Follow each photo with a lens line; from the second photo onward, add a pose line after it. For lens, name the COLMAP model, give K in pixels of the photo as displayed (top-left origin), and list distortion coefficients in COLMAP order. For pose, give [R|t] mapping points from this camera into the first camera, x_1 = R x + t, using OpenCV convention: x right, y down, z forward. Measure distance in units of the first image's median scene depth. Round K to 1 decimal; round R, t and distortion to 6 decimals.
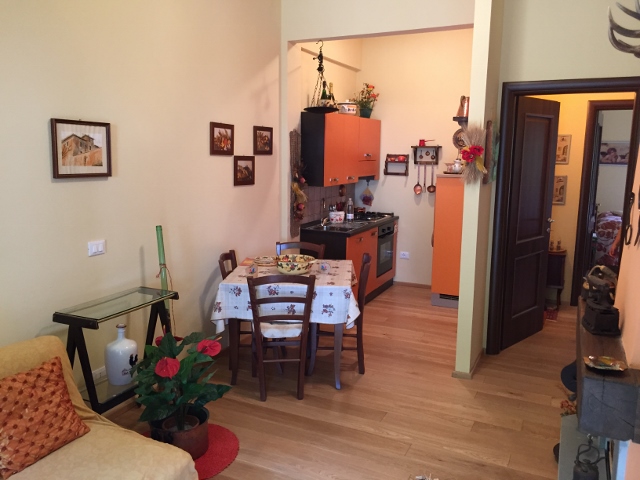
lens RADIAL K [[544.3, 0, 321.1], [0, 544.3, 237.8], [0, 0, 1]] dist [0.080938, -0.105007]
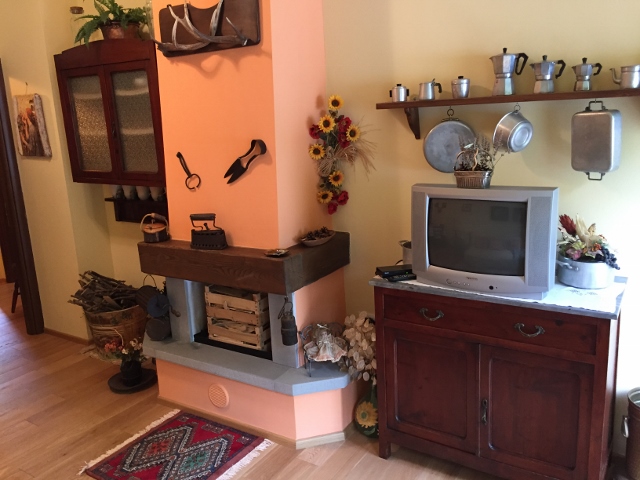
lens RADIAL K [[544.3, 0, 321.1], [0, 544.3, 237.8], [0, 0, 1]] dist [0.080938, -0.105007]
pose [[0.126765, -0.230682, 0.964736, -0.385131], [0.202318, 0.958150, 0.202523, -0.041675], [-0.971081, 0.169511, 0.168131, 0.231561]]
